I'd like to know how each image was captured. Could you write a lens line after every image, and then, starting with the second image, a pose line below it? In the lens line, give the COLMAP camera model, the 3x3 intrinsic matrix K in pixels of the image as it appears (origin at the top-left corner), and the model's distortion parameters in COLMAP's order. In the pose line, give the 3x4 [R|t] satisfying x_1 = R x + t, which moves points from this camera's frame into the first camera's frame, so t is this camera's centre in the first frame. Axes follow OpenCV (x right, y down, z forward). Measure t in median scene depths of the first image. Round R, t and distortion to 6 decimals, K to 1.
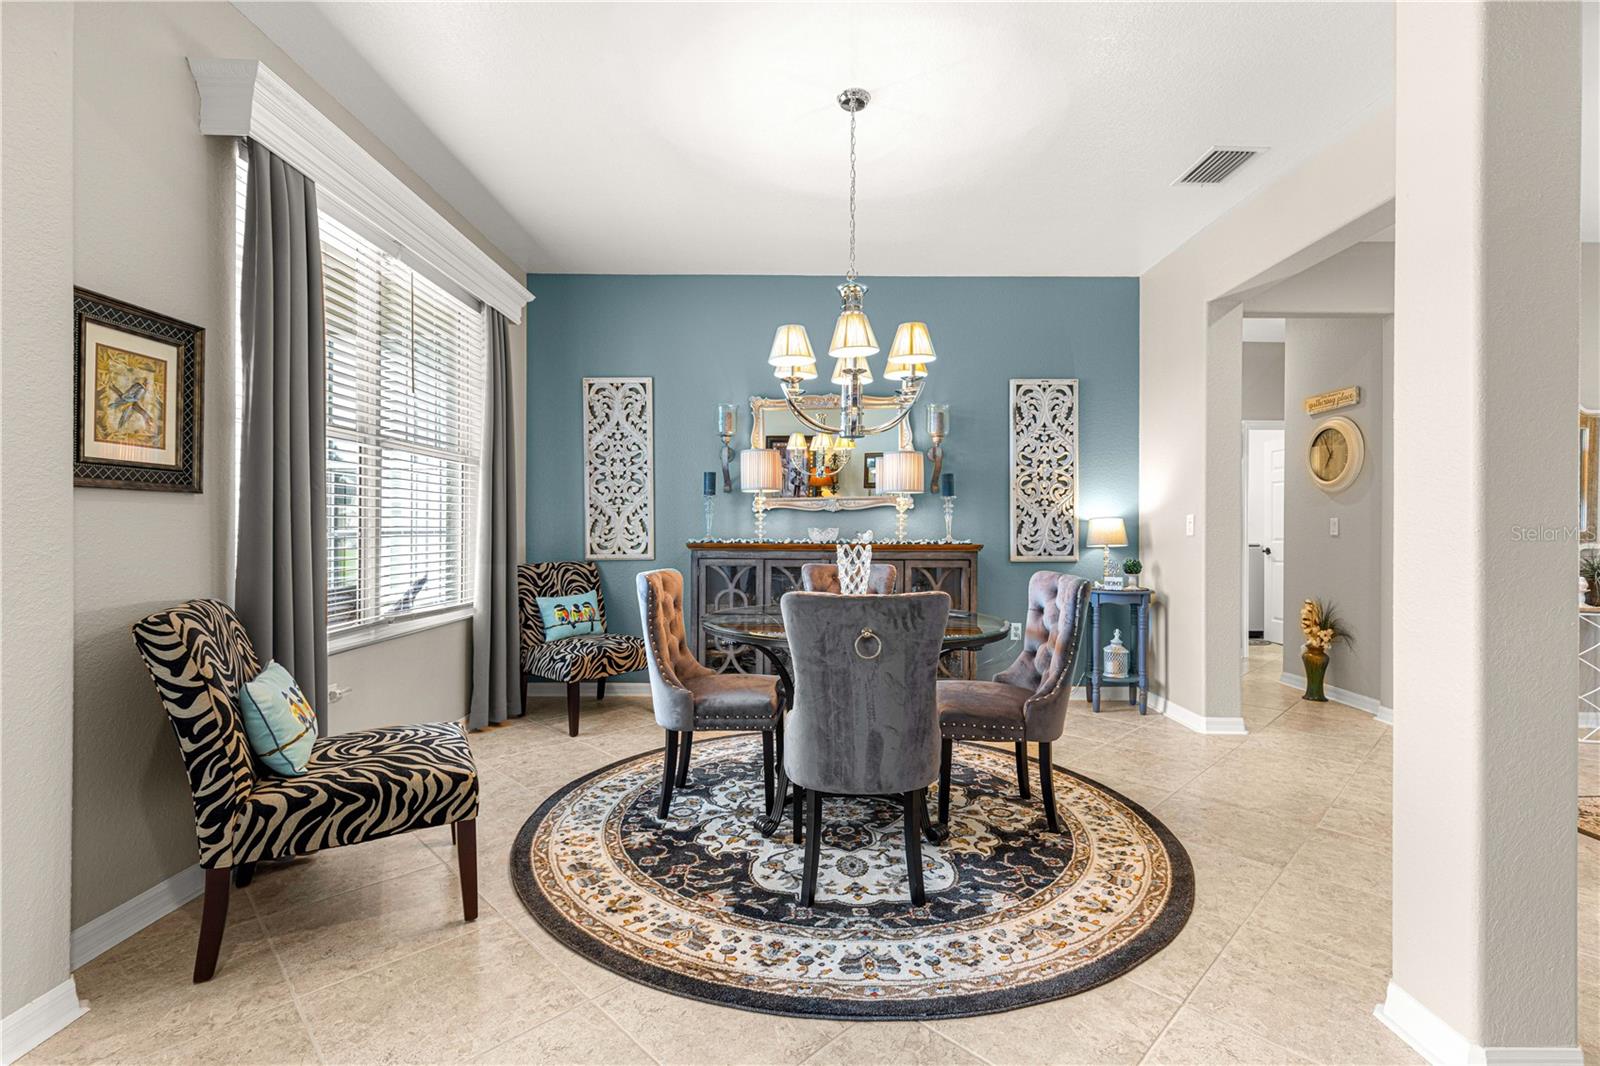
lens RADIAL K [[720.7, 0, 796.5], [0, 720.7, 524.4], [0, 0, 1]] dist [0.011764, -0.003910]
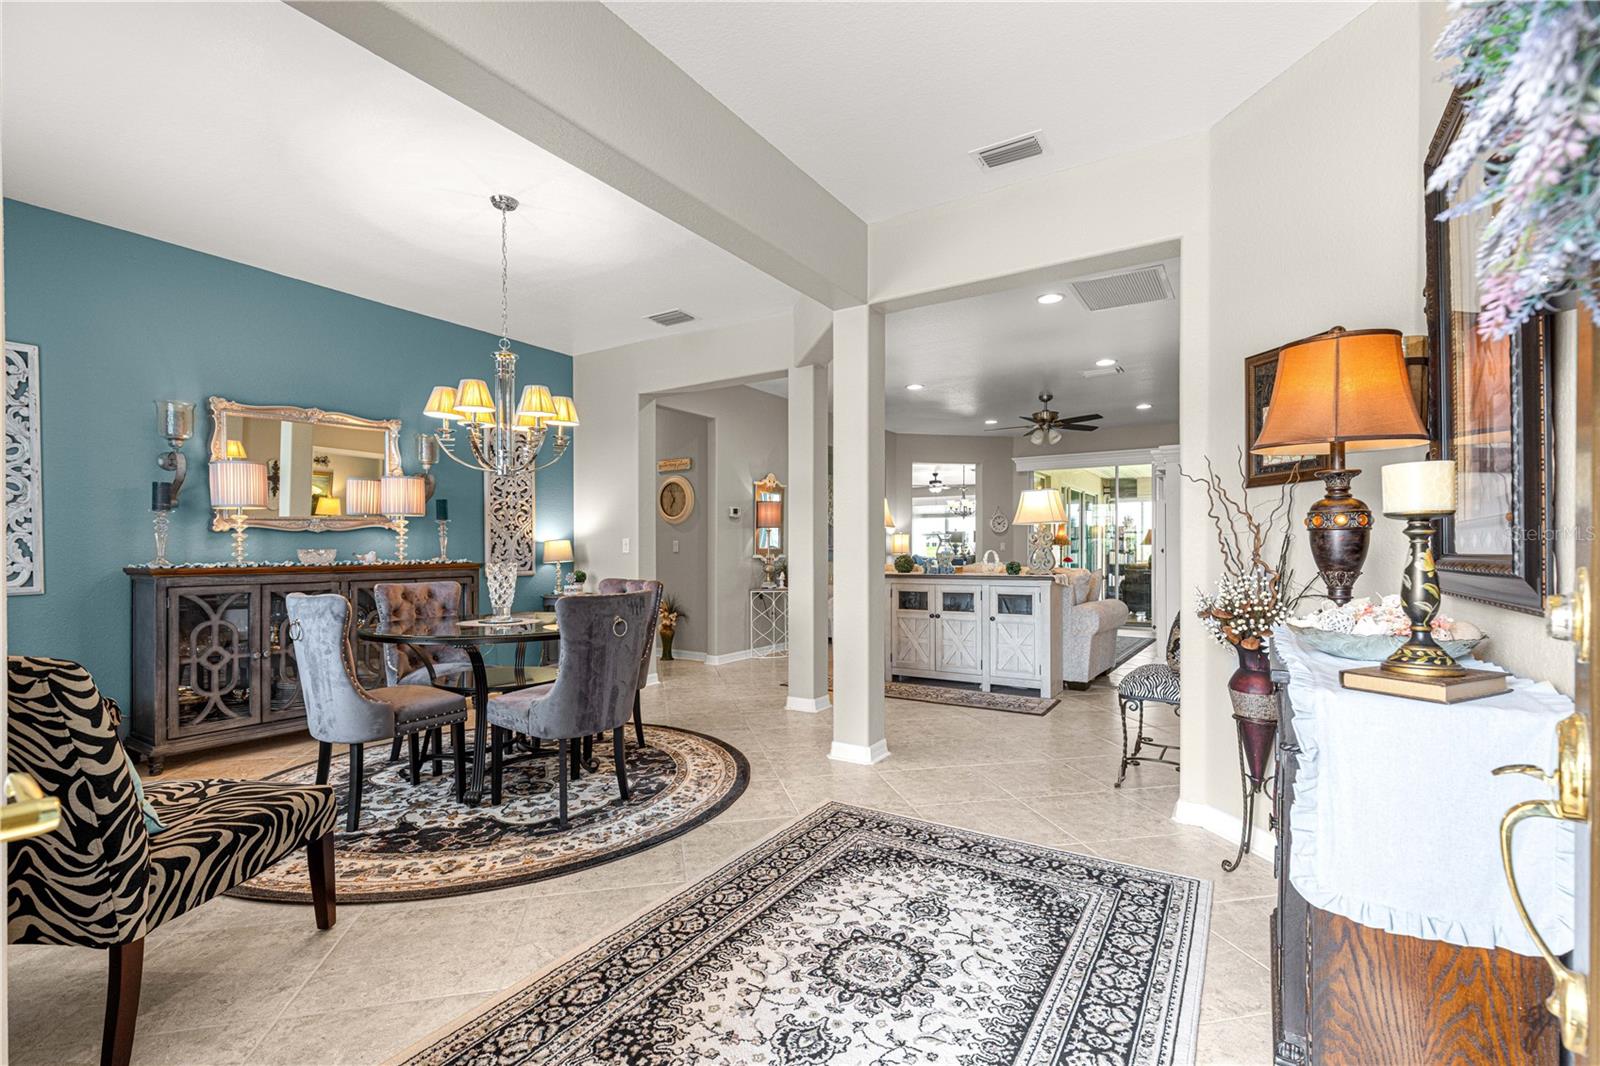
lens RADIAL K [[720.7, 0, 803.1], [0, 720.7, 544.7], [0, 0, 1]] dist [0.011764, -0.003910]
pose [[0.537924, -0.000505, 0.842993, -0.832968], [-0.000367, 1.000000, 0.000833, -0.004561], [-0.842993, -0.000757, 0.537924, -0.116464]]
